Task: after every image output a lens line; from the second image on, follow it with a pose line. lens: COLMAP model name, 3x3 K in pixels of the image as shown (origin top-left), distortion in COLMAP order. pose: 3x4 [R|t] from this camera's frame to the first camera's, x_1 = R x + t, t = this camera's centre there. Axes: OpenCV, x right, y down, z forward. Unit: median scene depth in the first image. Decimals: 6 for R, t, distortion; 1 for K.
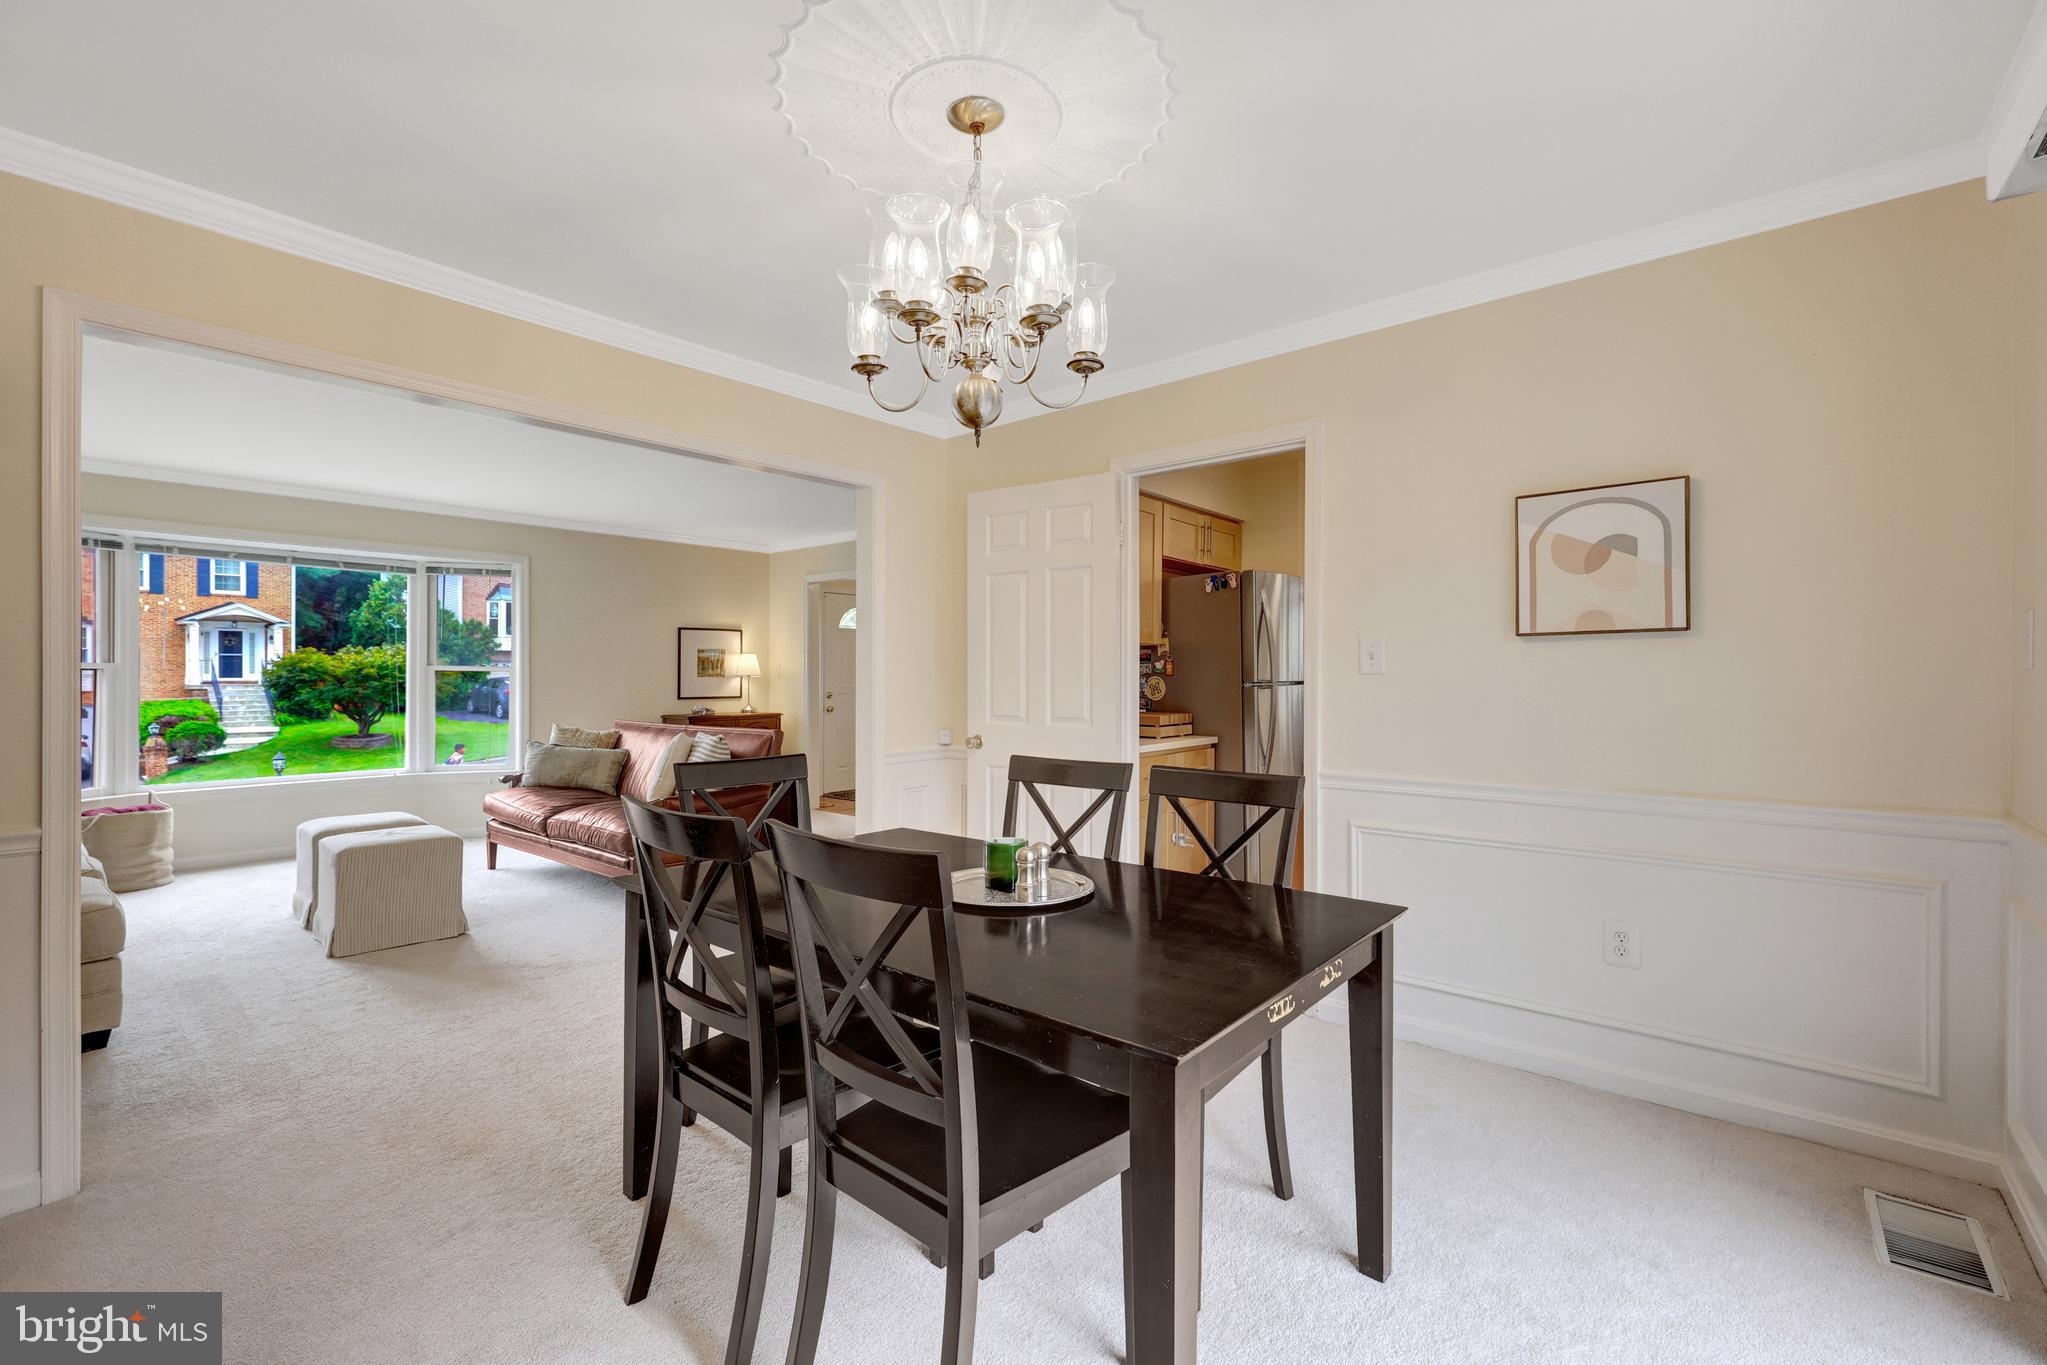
lens RADIAL K [[873.5, 0, 1023.9], [0, 873.5, 676.6], [0, 0, 1]] dist [-0.001084, -0.000494]
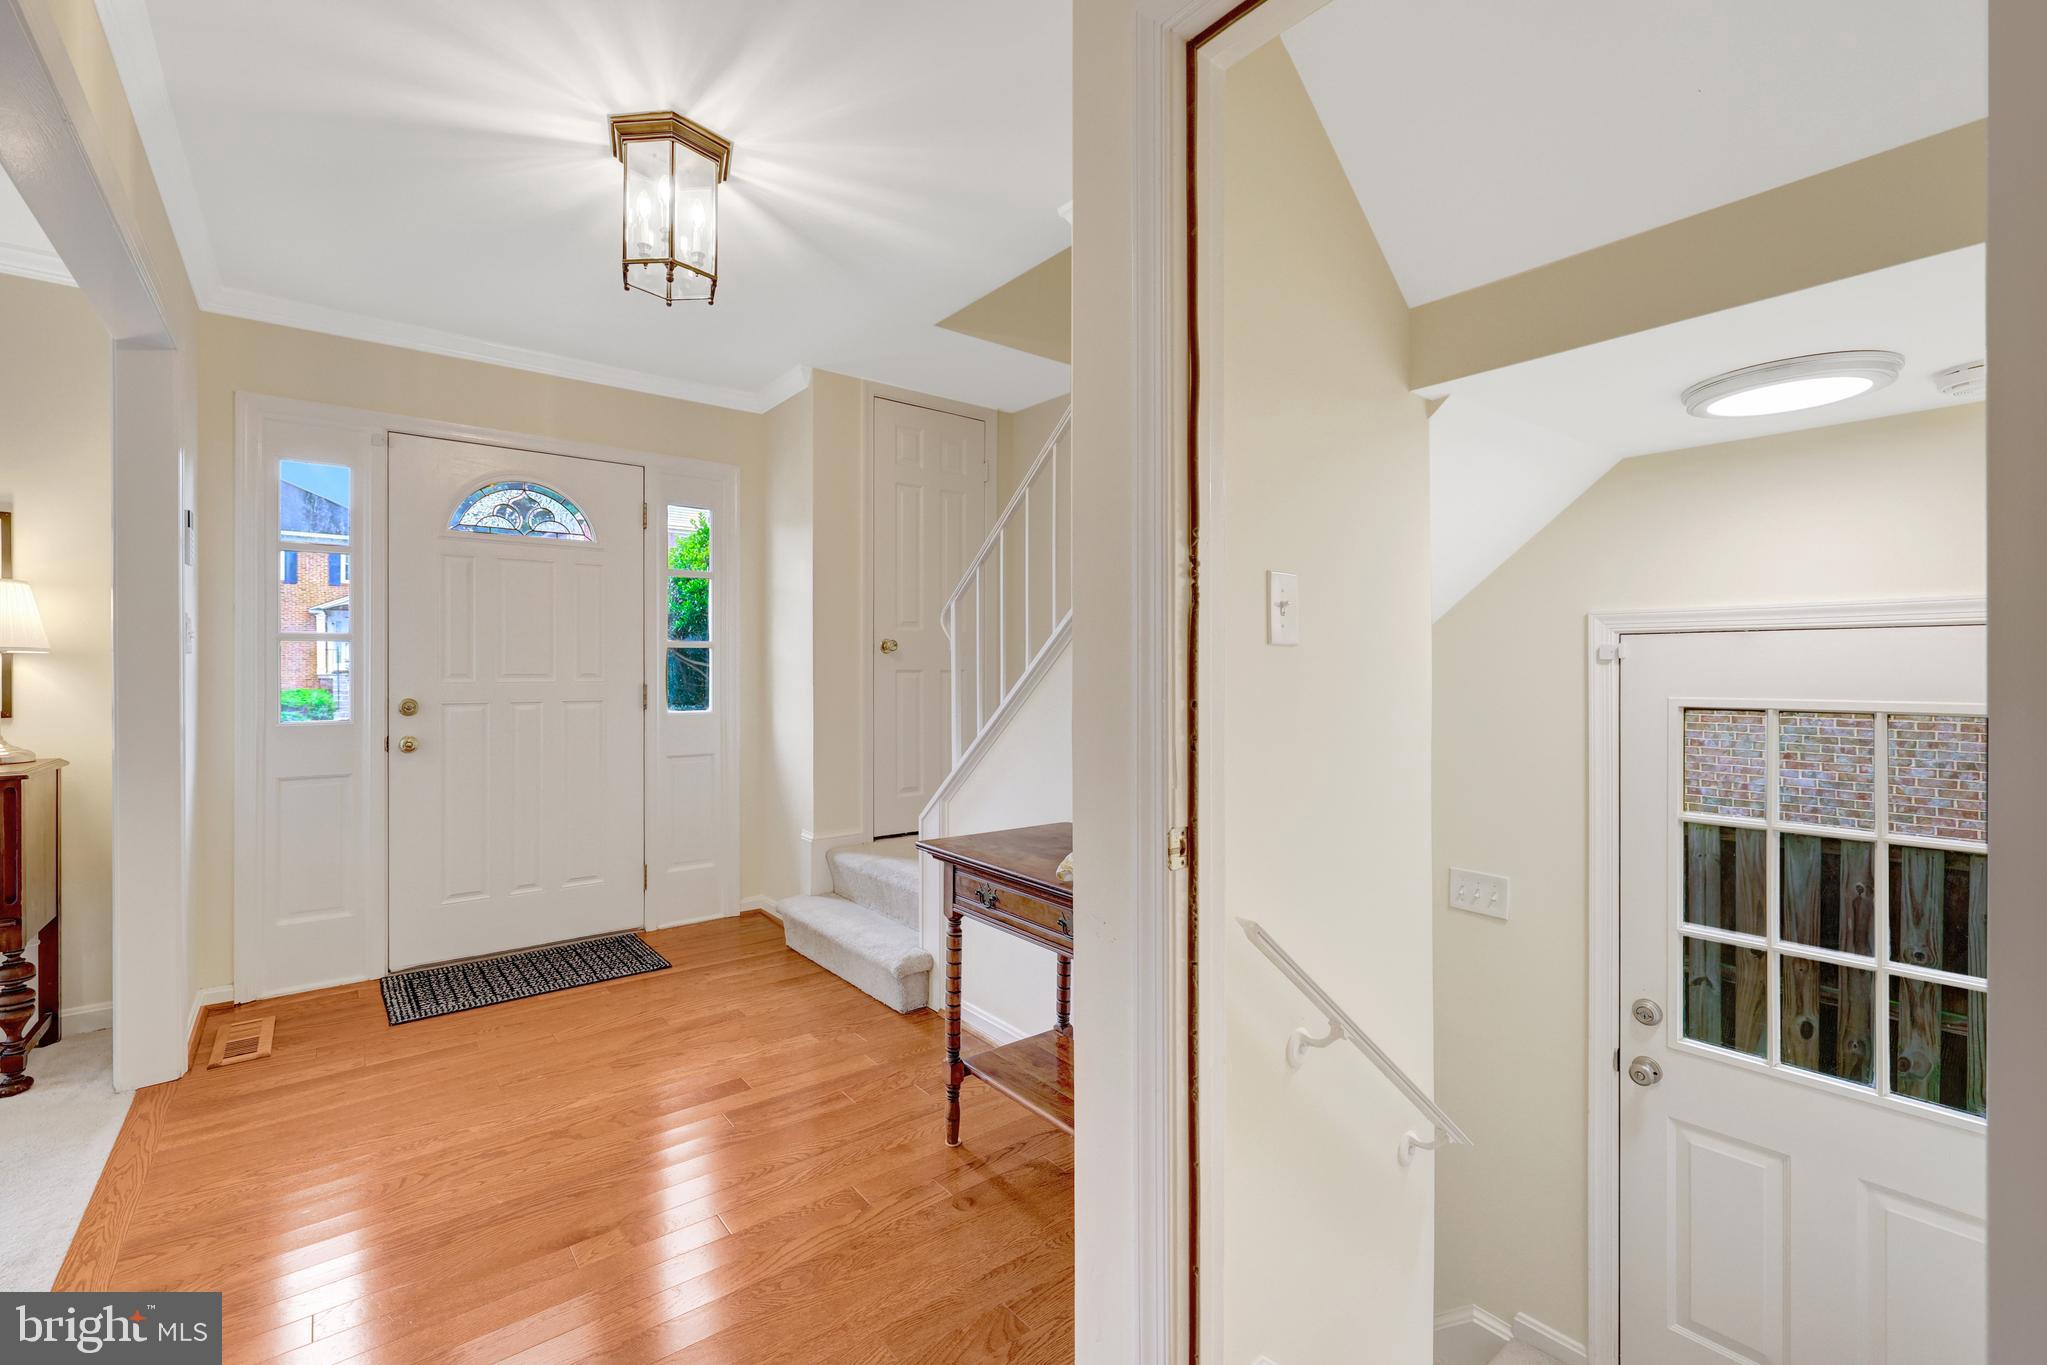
lens RADIAL K [[873.5, 0, 1019.2], [0, 873.5, 672.8], [0, 0, 1]] dist [-0.001084, -0.000494]
pose [[0.981686, 0.004973, -0.190440, 0.113938], [-0.004487, 0.999985, 0.002982, 0.005146], [0.190452, -0.002073, 0.981694, 0.765492]]
